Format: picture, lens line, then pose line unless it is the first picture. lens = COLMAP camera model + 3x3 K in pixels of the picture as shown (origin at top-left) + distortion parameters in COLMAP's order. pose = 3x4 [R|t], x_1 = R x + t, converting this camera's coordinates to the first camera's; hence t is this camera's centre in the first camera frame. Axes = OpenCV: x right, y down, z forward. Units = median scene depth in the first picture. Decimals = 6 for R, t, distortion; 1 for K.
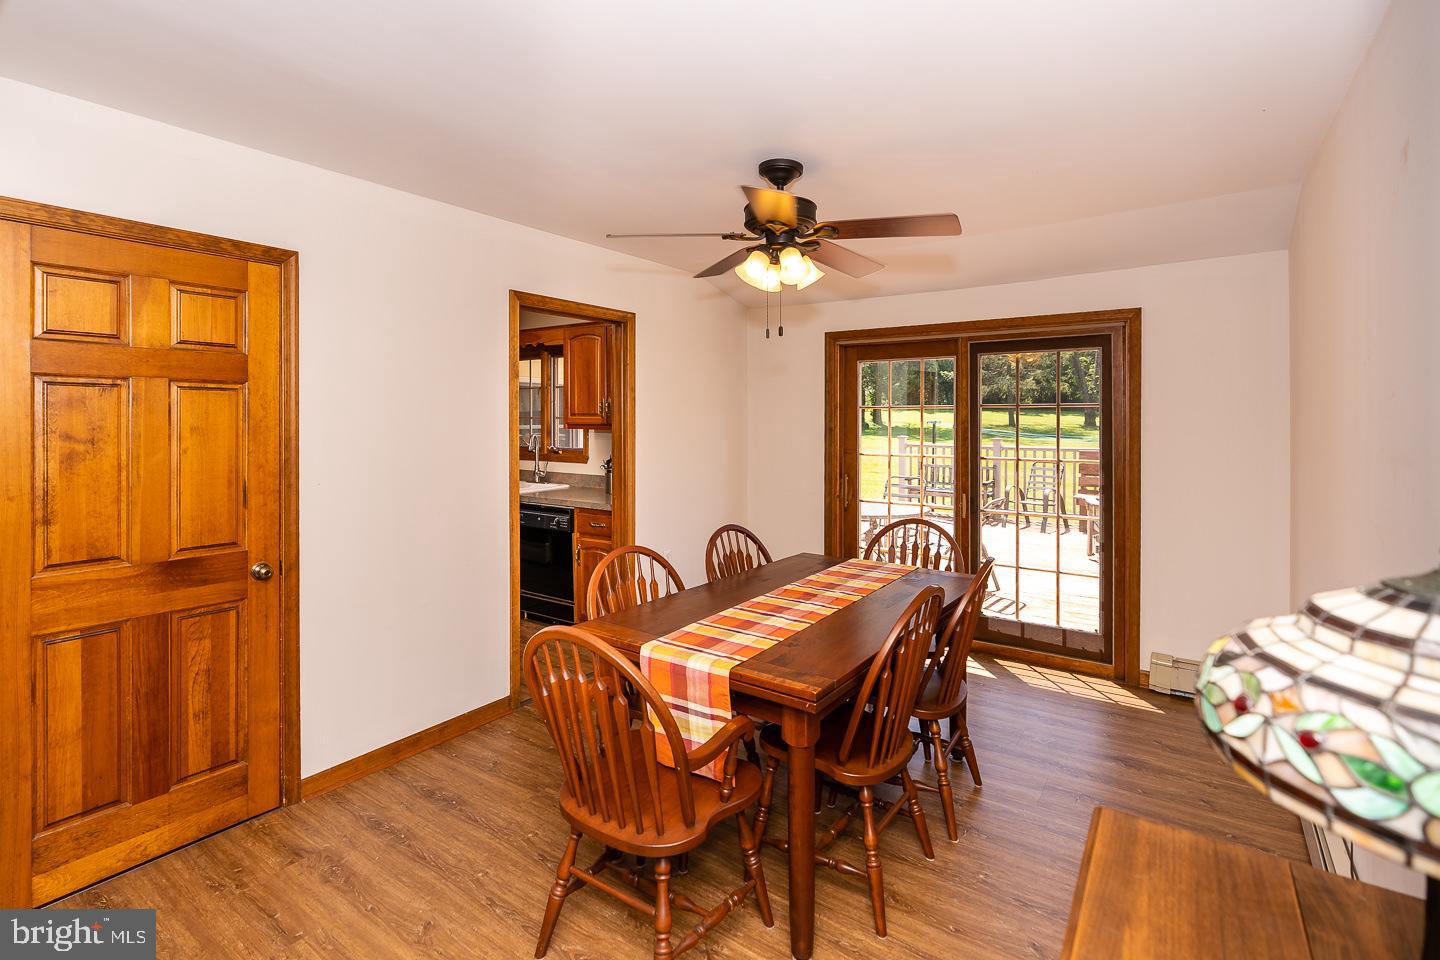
lens RADIAL K [[683.1, 0, 749.9], [0, 683.1, 432.0], [0, 0, 1]] dist [-0.001558, 0.000562]
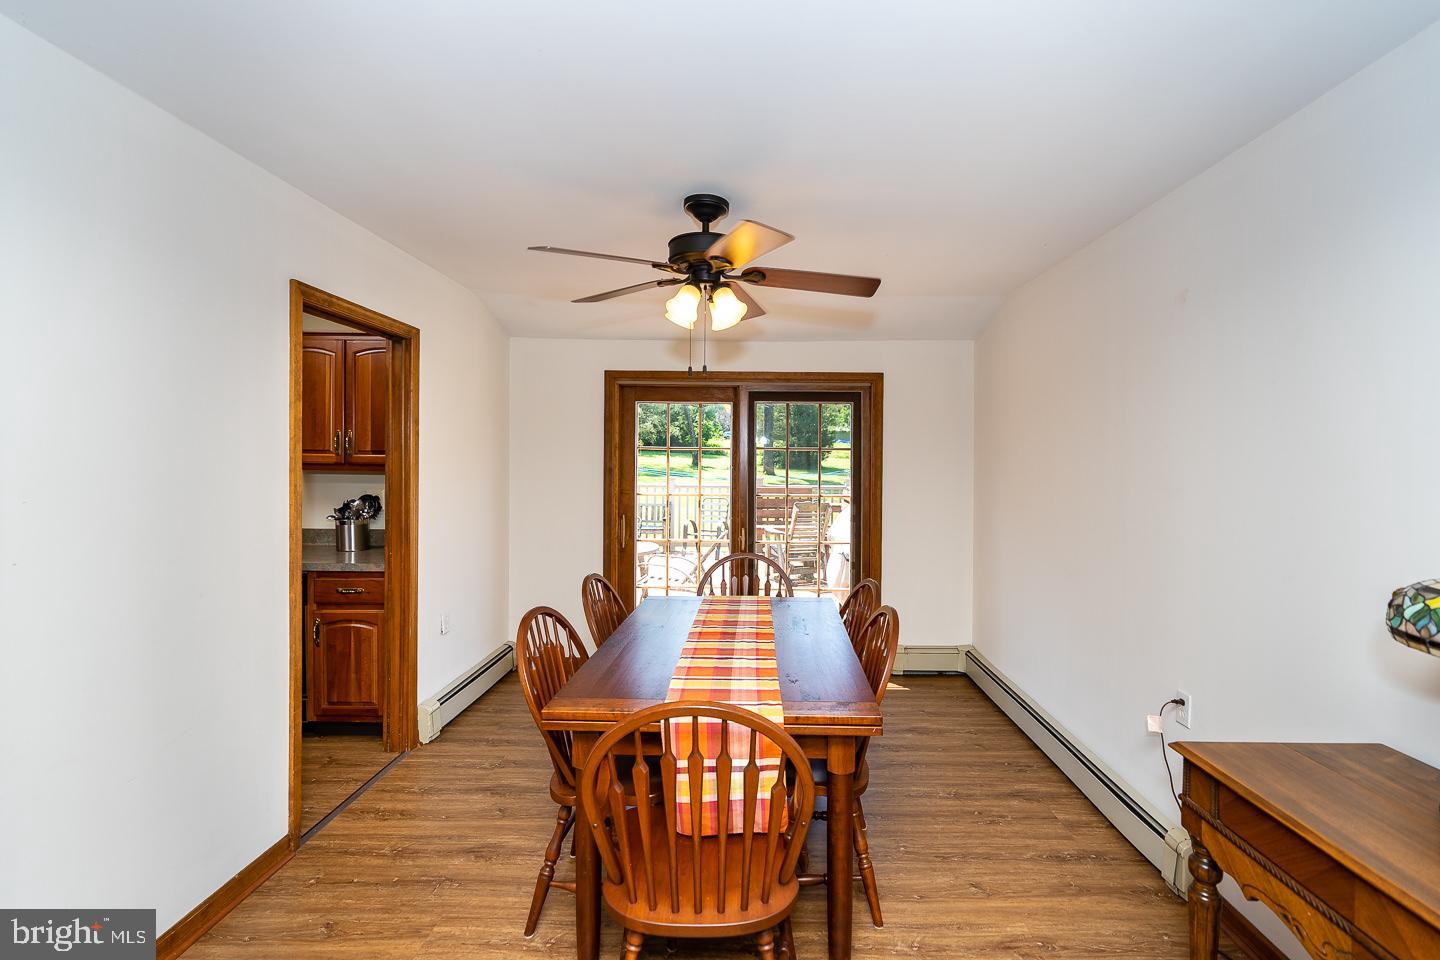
lens RADIAL K [[660.3, 0, 758.0], [0, 660.3, 470.8], [0, 0, 1]] dist [-0.002038, -0.000271]
pose [[0.825414, -0.002760, 0.564521, -0.287528], [0.003533, 0.999994, -0.000277, -0.001094], [-0.564517, 0.002223, 0.825419, 0.114332]]
